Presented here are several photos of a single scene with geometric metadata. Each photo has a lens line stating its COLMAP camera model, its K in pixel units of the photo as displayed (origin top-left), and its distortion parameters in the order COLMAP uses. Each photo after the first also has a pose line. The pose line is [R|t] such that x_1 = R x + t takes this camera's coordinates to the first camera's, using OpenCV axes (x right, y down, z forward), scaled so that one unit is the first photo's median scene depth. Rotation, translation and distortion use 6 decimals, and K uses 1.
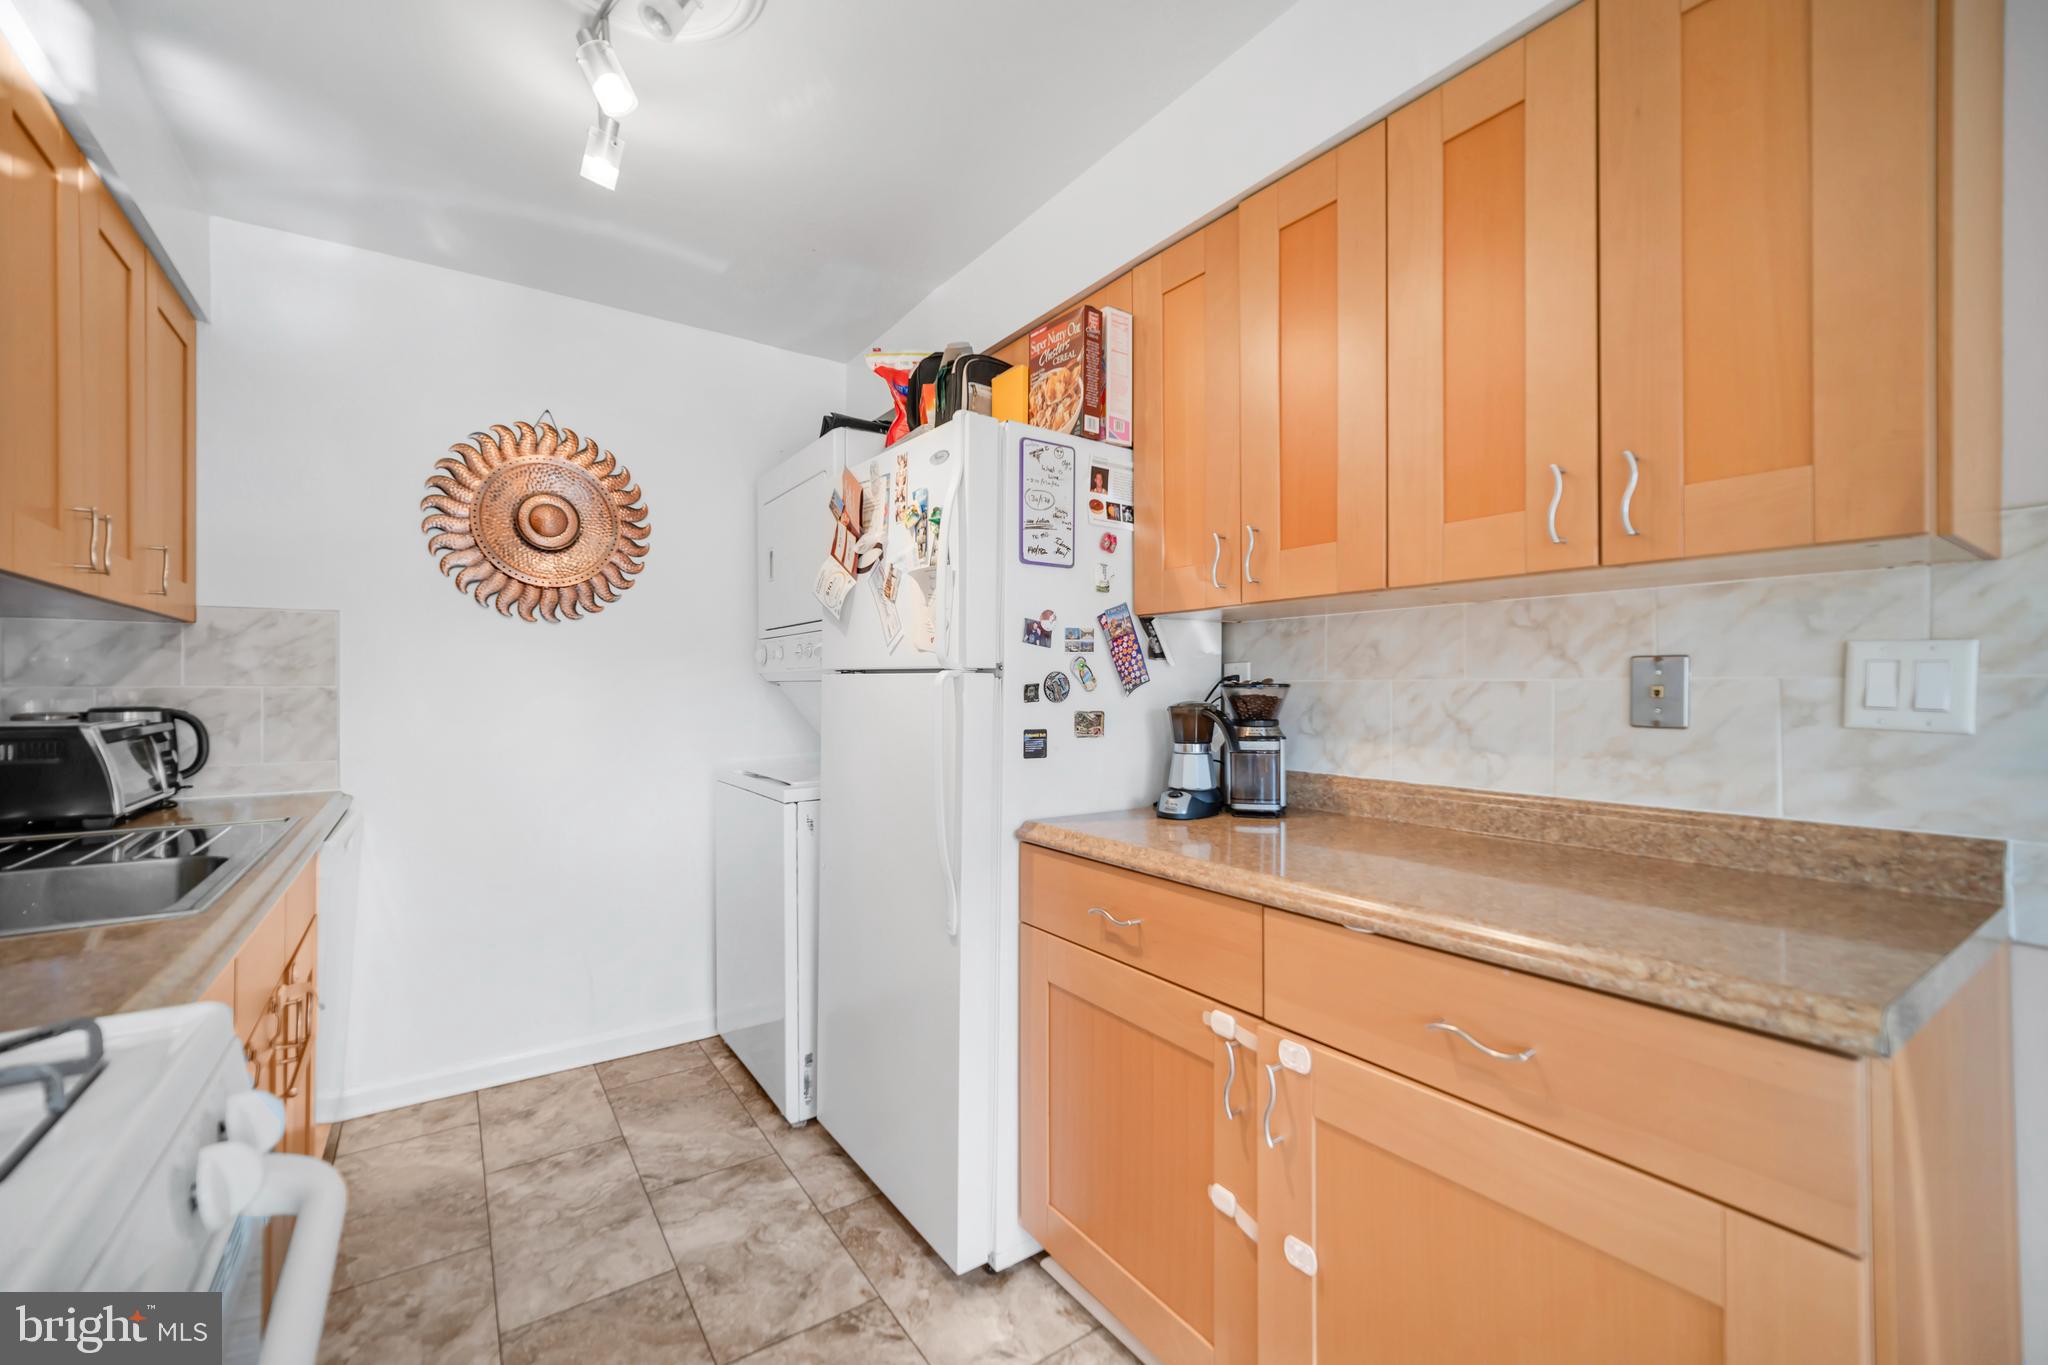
lens RADIAL K [[844.8, 0, 1027.1], [0, 844.8, 685.0], [0, 0, 1]] dist [0.000173, -0.000375]
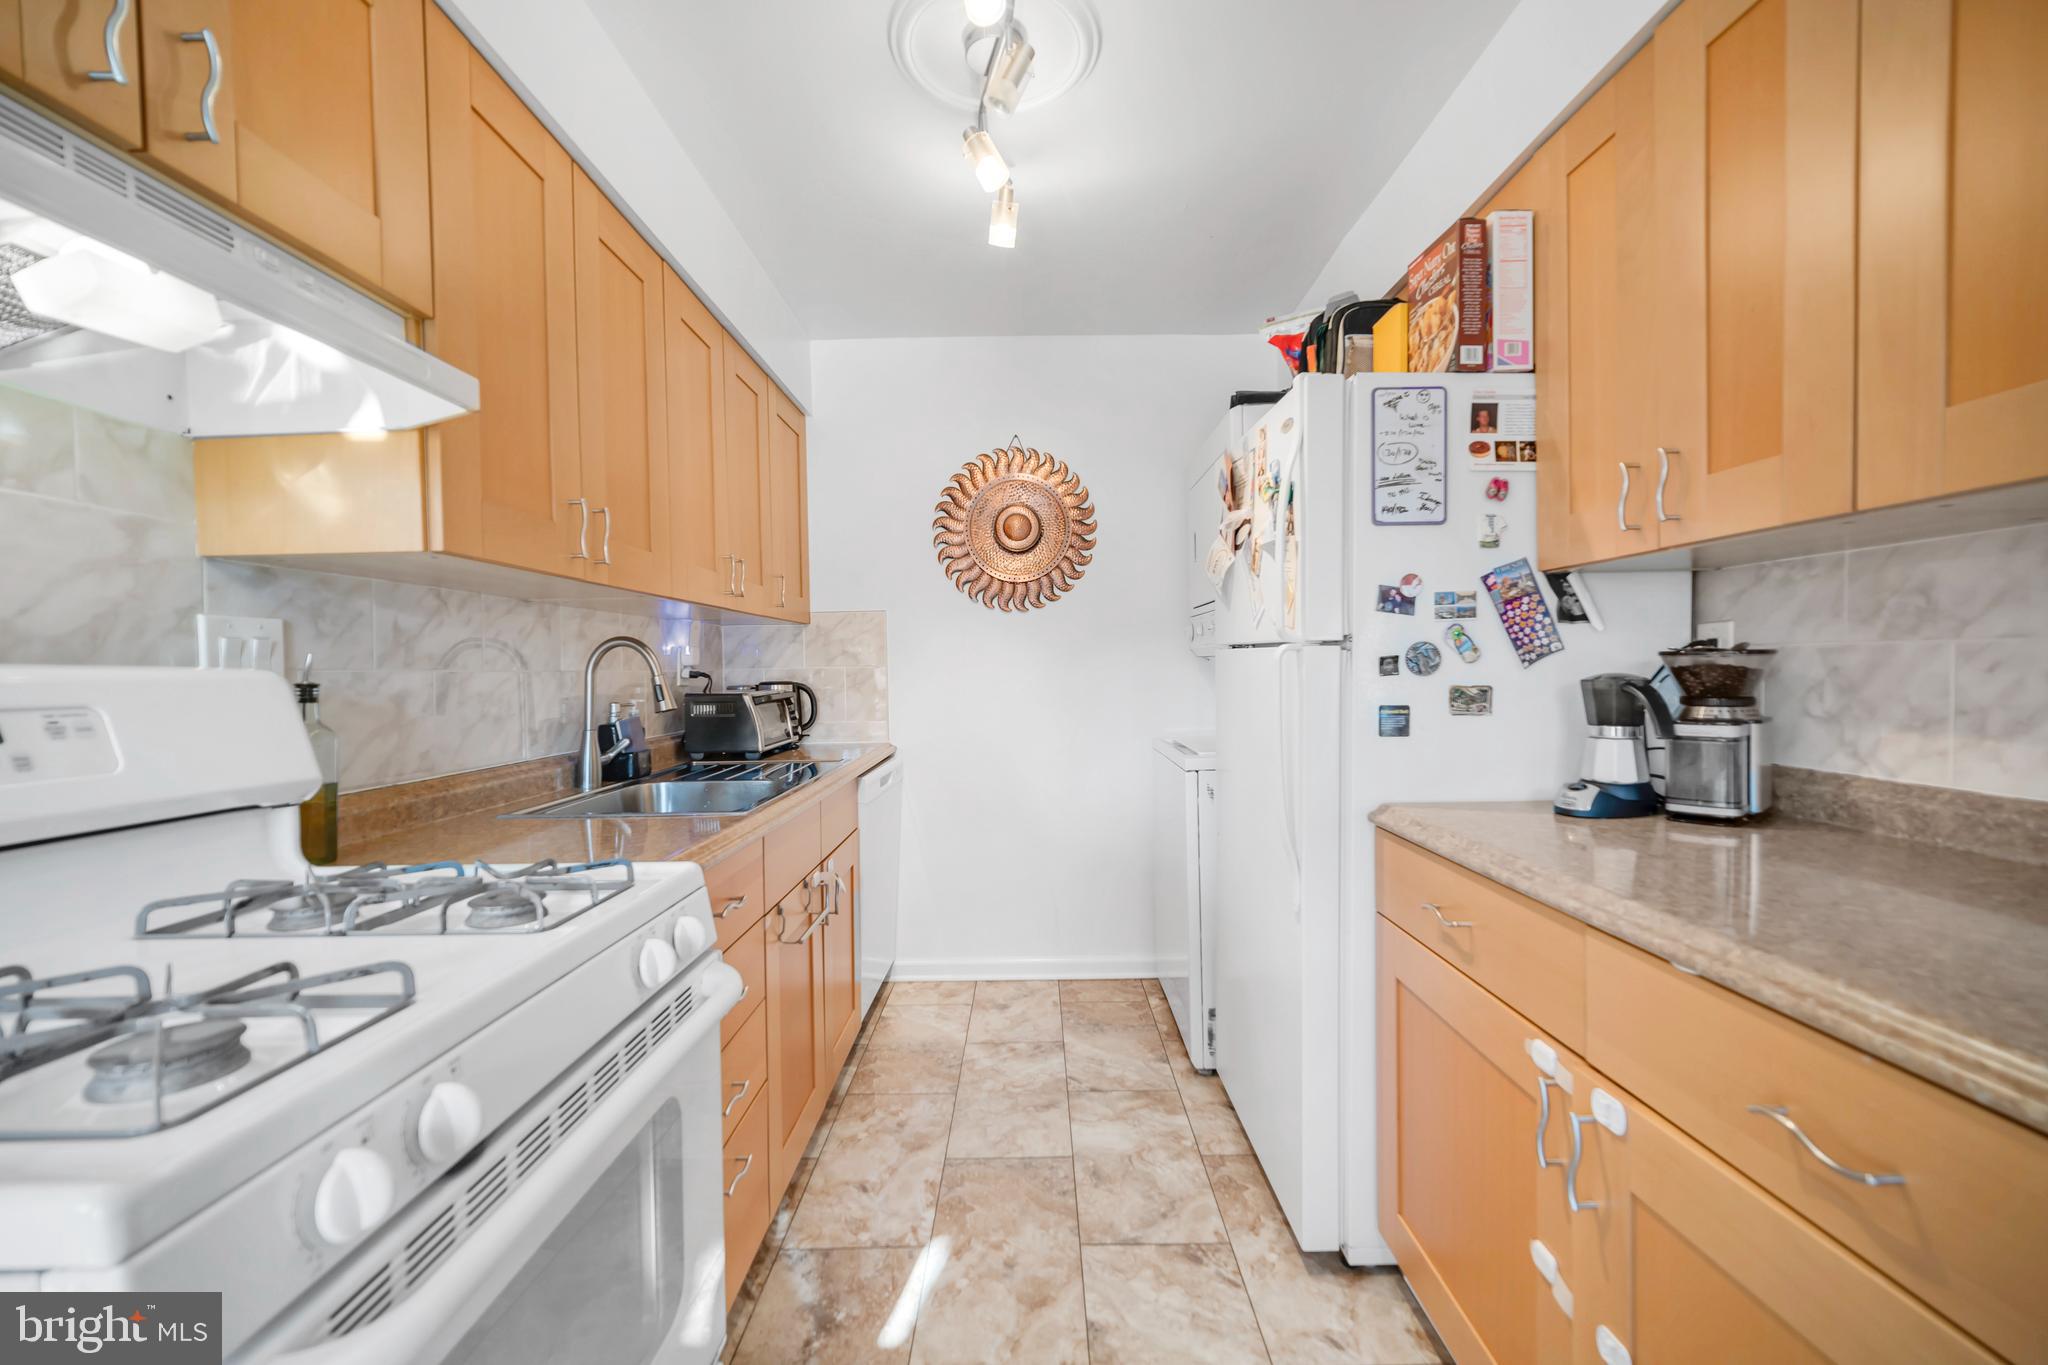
lens RADIAL K [[844.8, 0, 1027.1], [0, 844.8, 685.0], [0, 0, 1]] dist [0.000173, -0.000375]
pose [[0.818393, 0.001480, -0.574657, 0.195662], [0.016822, 0.999506, 0.026532, -0.000503], [0.574413, -0.031381, 0.817964, 0.016784]]
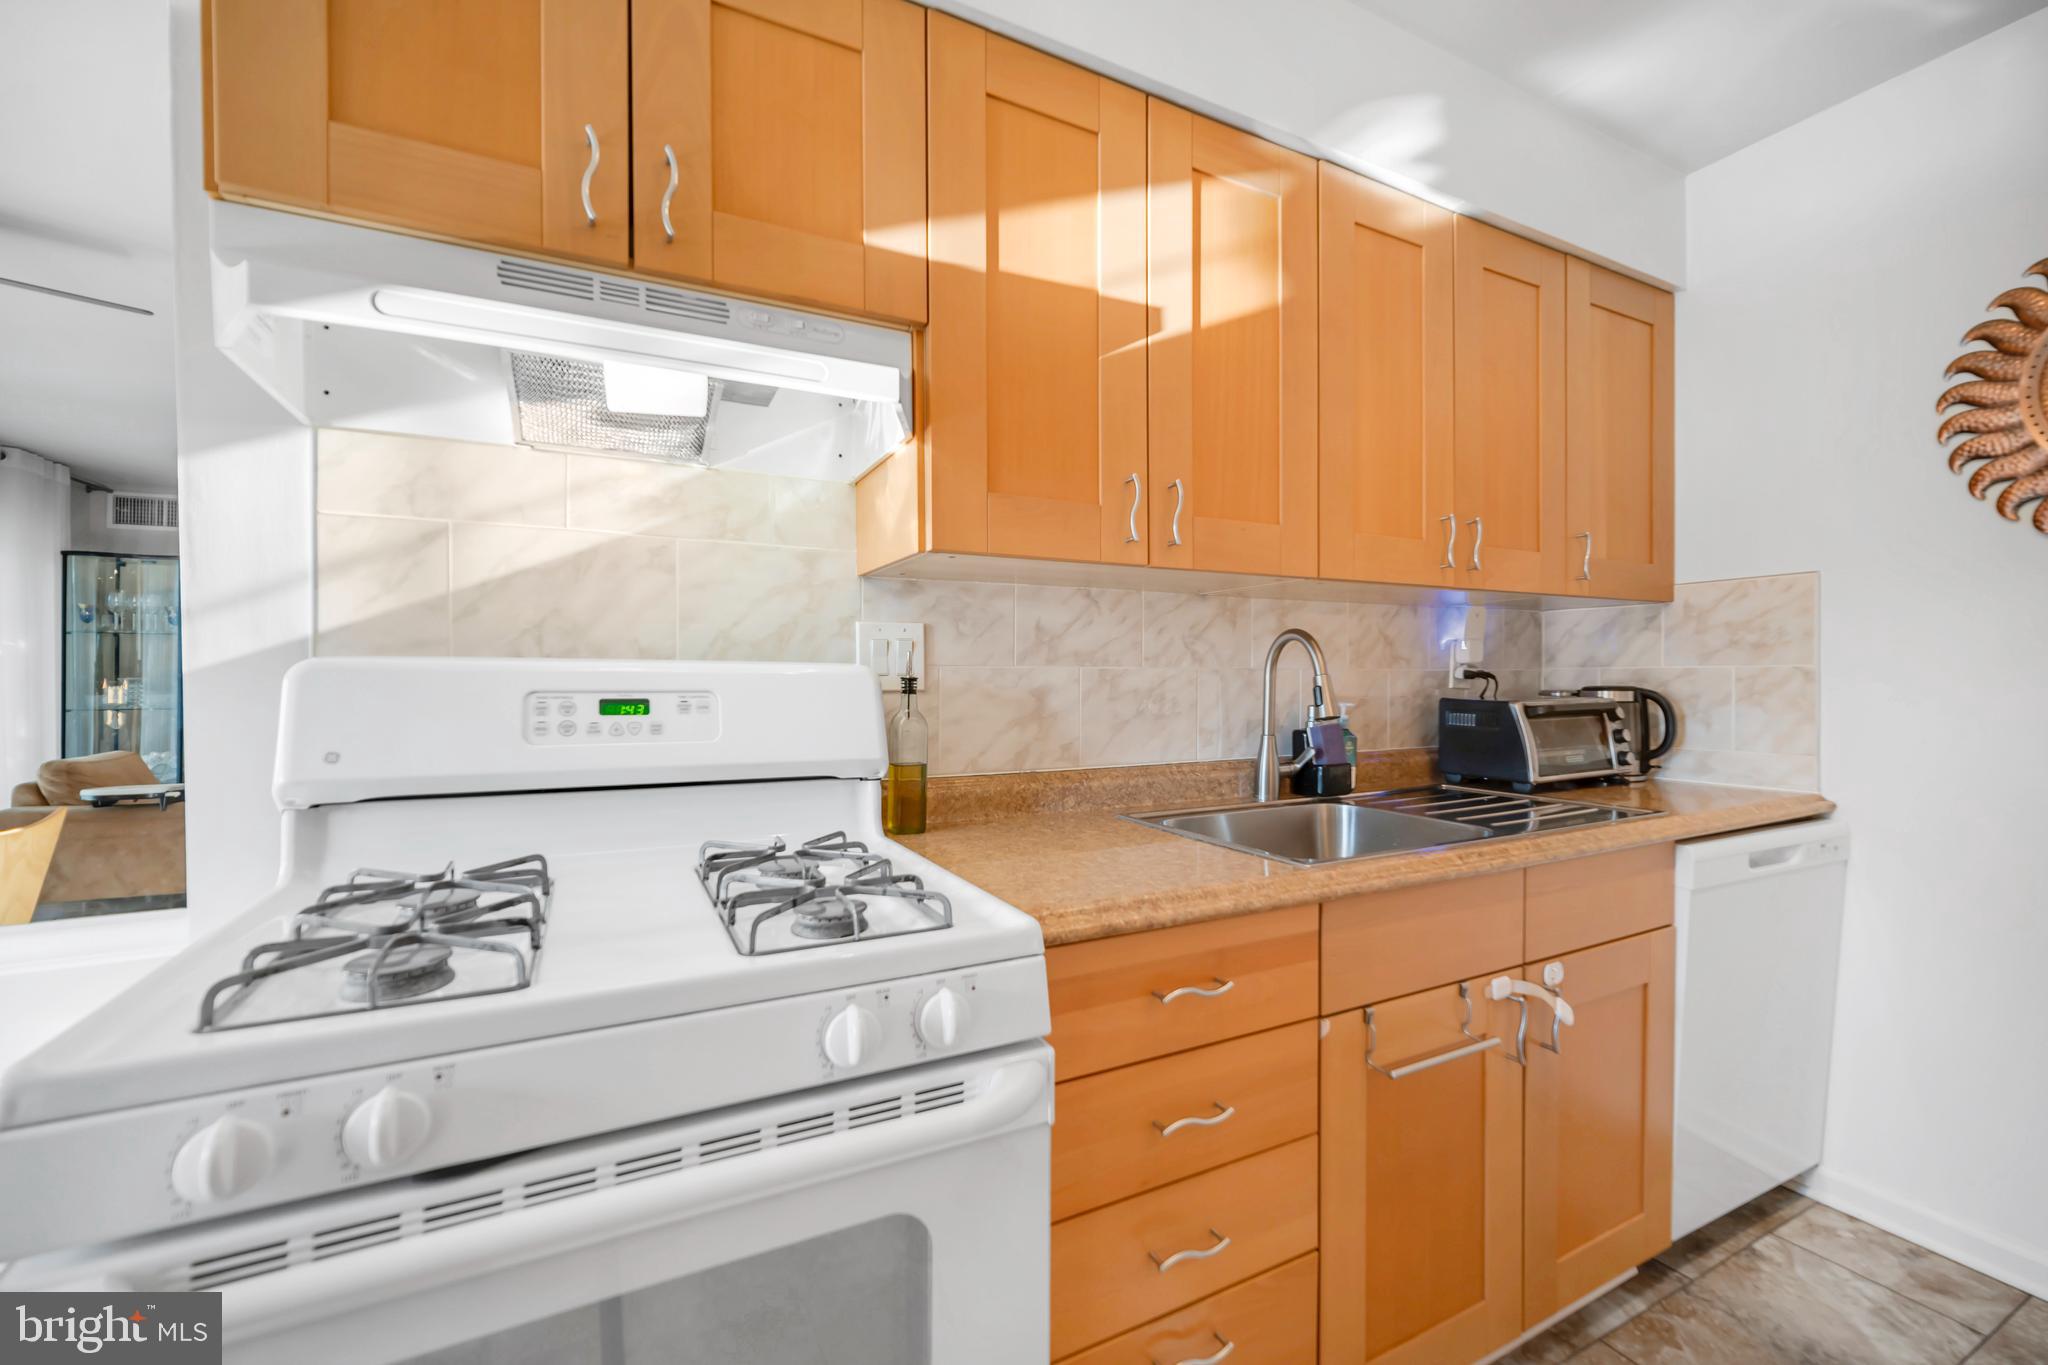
lens RADIAL K [[844.8, 0, 1027.1], [0, 844.8, 685.0], [0, 0, 1]] dist [0.000173, -0.000375]
pose [[-0.133197, 0.015459, -0.990969, 0.106022], [0.008257, 0.999861, 0.014488, 0.003268], [0.991055, -0.006253, -0.133306, 0.452980]]
